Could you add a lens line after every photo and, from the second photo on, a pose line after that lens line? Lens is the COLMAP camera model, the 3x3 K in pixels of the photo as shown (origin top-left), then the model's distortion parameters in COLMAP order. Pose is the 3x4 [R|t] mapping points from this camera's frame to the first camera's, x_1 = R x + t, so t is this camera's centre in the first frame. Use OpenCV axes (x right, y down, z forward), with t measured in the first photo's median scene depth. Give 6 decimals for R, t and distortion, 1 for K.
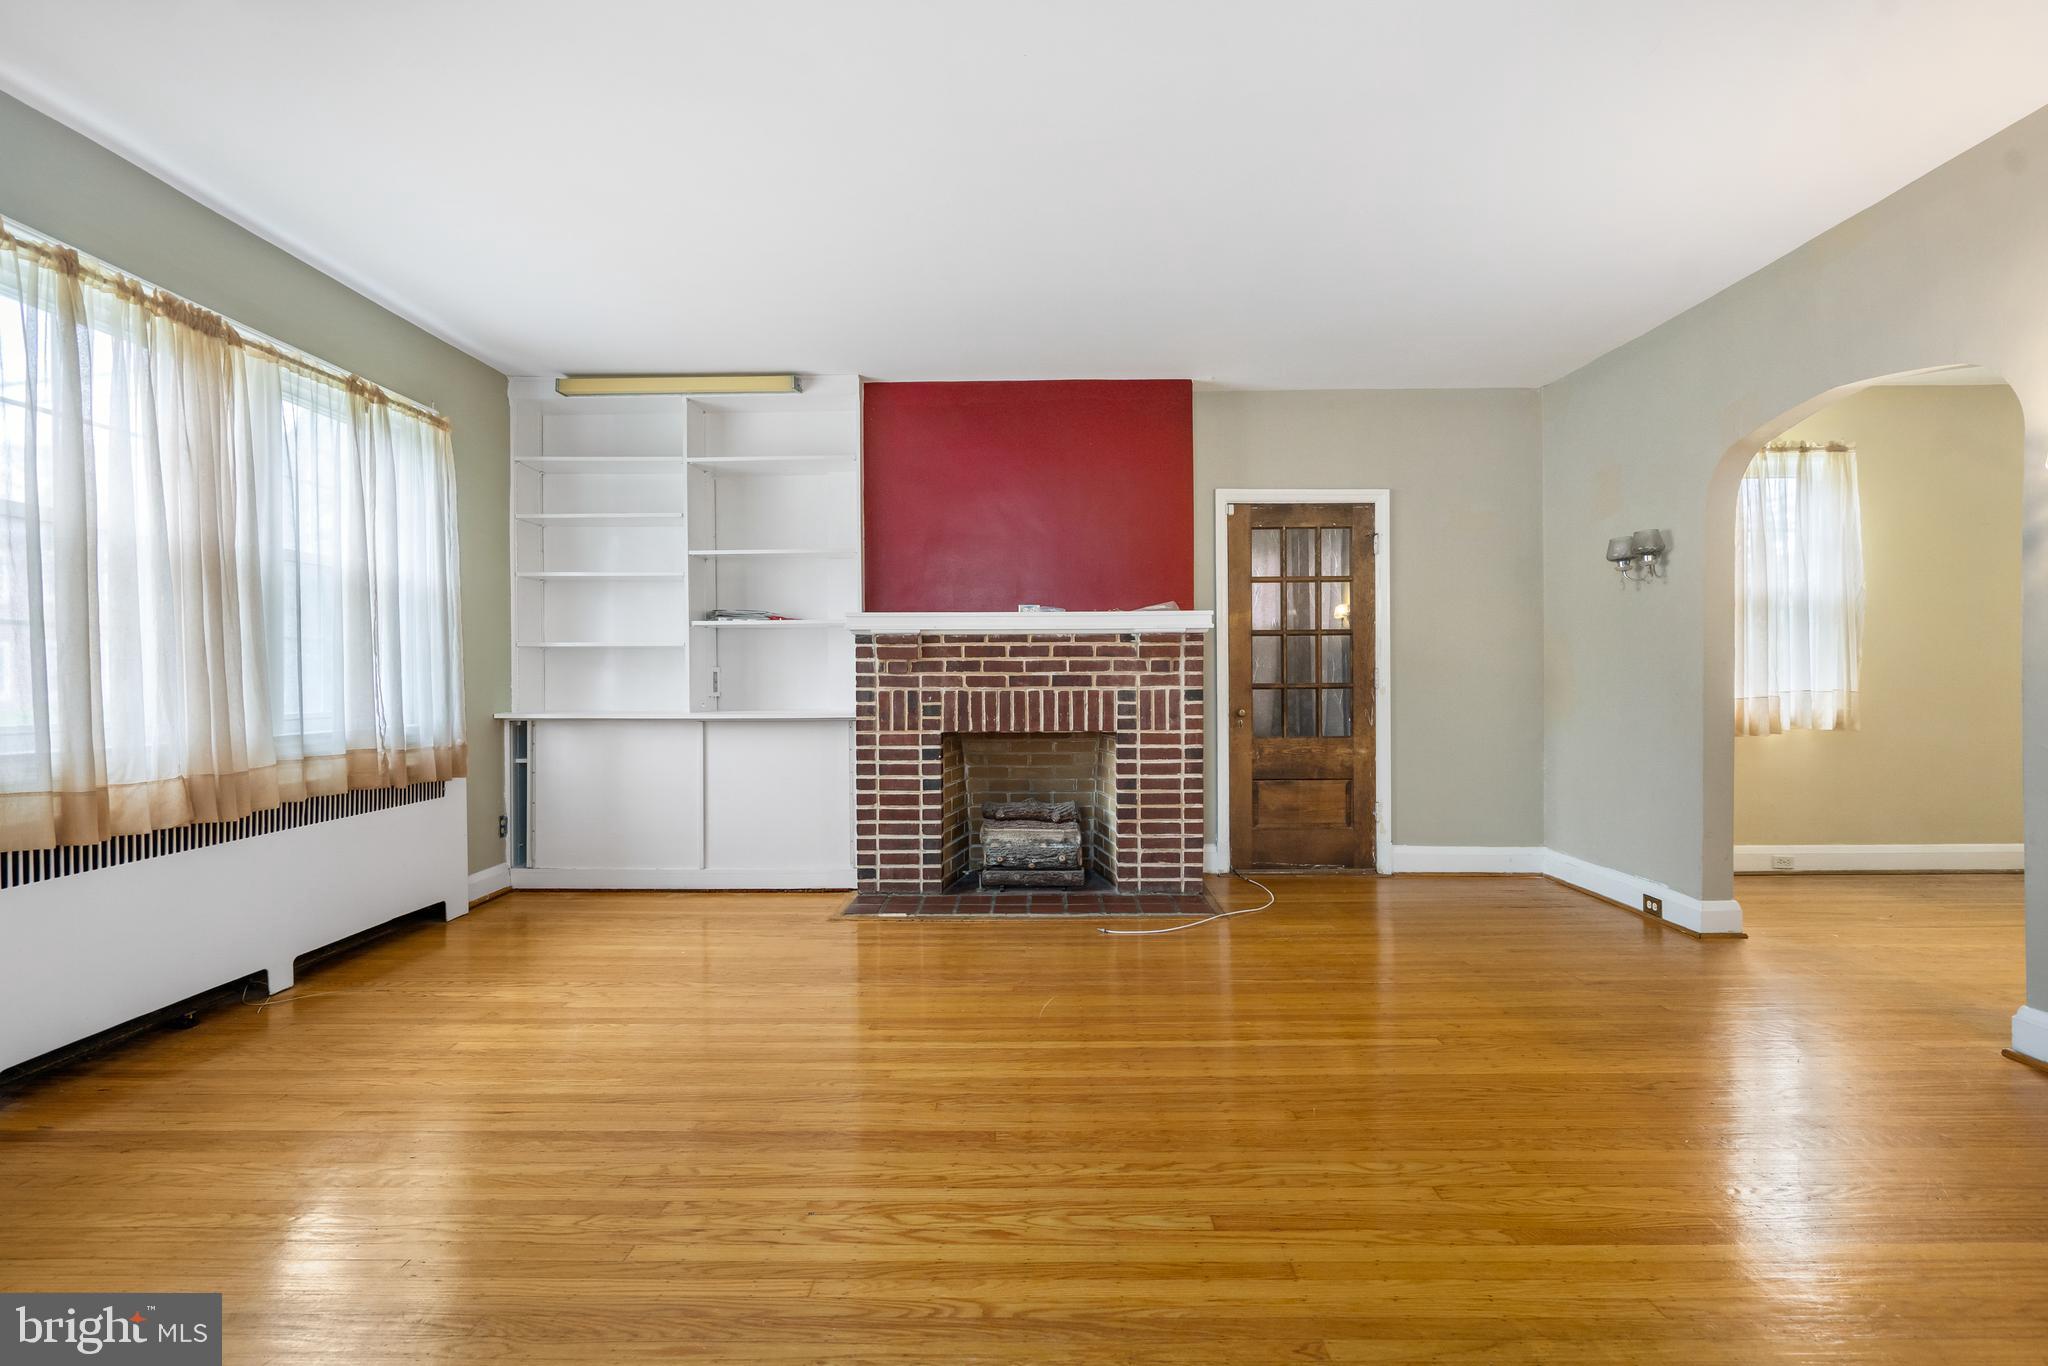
lens RADIAL K [[943.7, 0, 1029.2], [0, 943.7, 675.8], [0, 0, 1]] dist [-0.004438, 0.001027]
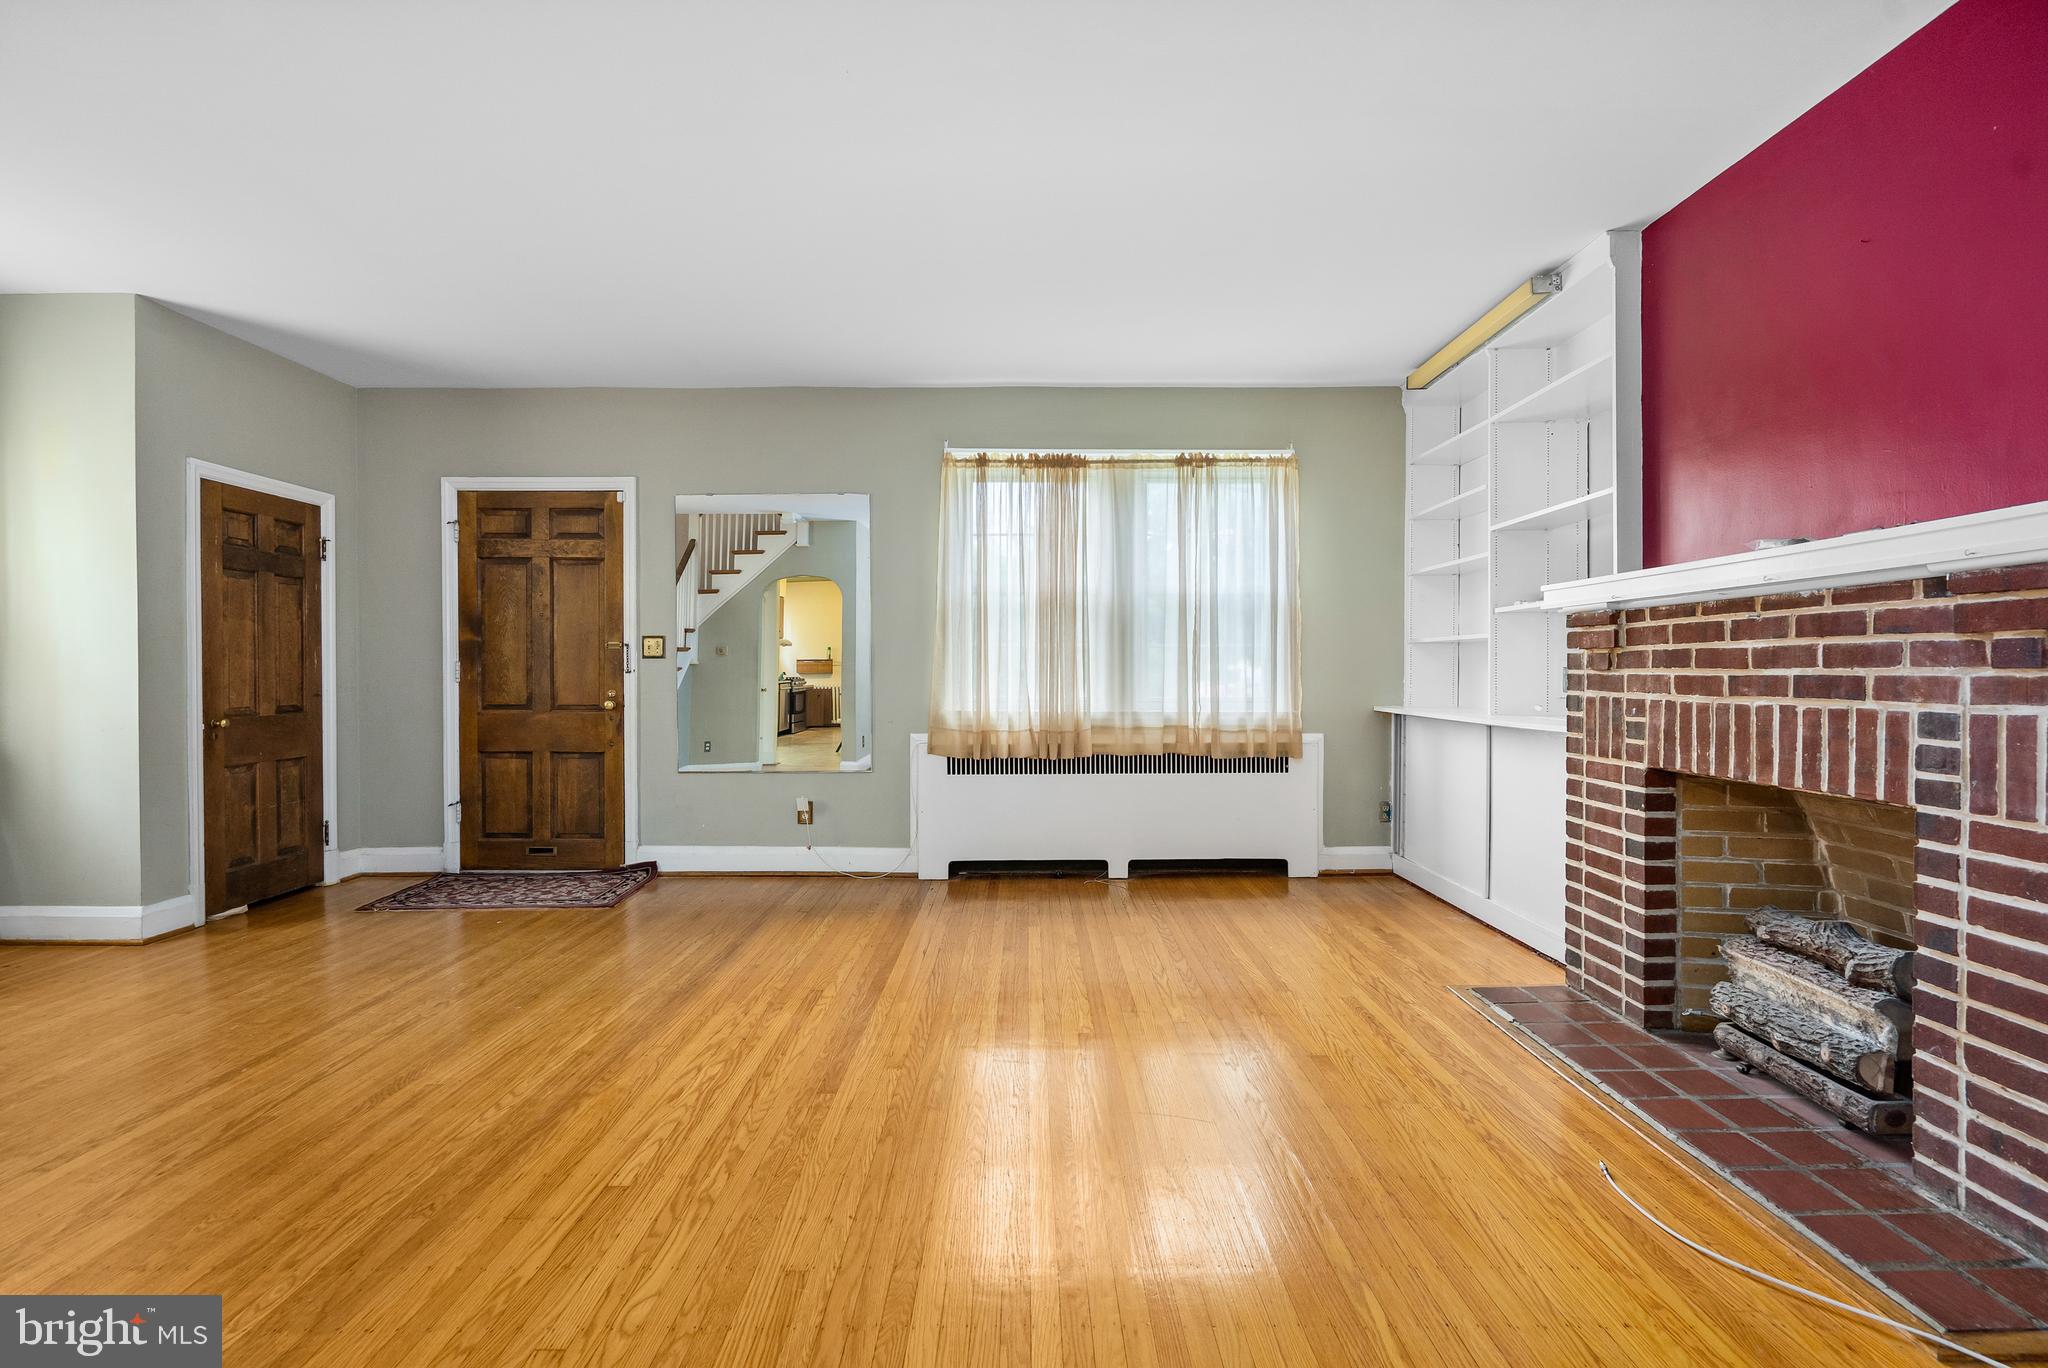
lens RADIAL K [[939.5, 0, 1024.2], [0, 939.5, 685.8], [0, 0, 1]] dist [-0.002006, 0.000903]
pose [[0.006927, 0.019330, -0.999789, 0.513759], [0.002459, 0.999810, 0.019347, -0.005551], [0.999973, -0.002593, 0.006878, 0.593399]]
